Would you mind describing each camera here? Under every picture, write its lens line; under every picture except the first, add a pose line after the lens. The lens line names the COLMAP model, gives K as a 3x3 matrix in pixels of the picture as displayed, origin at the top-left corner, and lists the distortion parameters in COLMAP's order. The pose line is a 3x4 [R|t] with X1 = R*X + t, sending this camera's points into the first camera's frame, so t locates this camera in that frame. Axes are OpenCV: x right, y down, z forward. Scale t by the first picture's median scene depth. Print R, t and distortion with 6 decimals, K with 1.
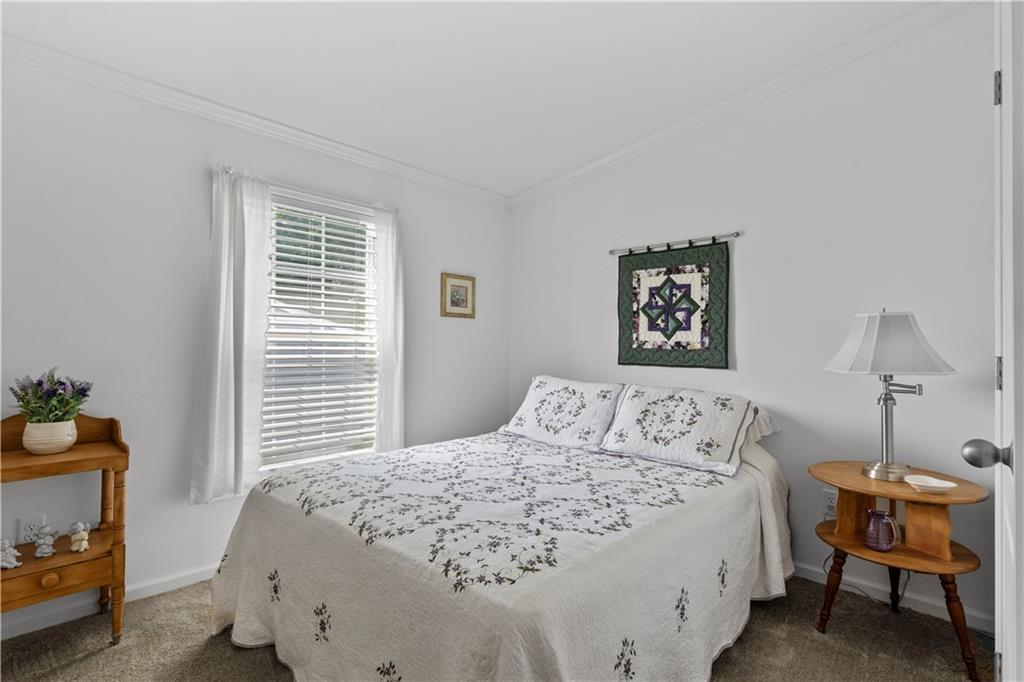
lens RADIAL K [[486.5, 0, 513.7], [0, 486.5, 346.2], [0, 0, 1]] dist [-0.002027, -0.000887]
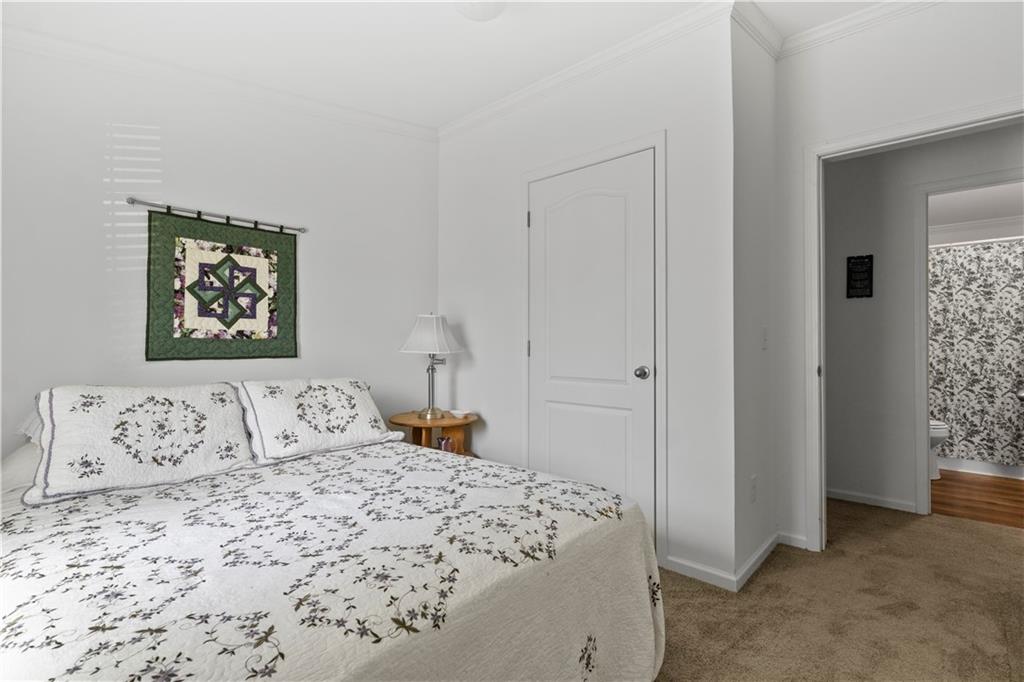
lens RADIAL K [[486.5, 0, 515.5], [0, 486.5, 338.5], [0, 0, 1]] dist [-0.002027, -0.000887]
pose [[-0.035348, -0.007860, 0.999344, -0.572105], [-0.004155, 0.999962, 0.007718, -0.003553], [-0.999366, -0.003880, -0.035379, 0.526469]]
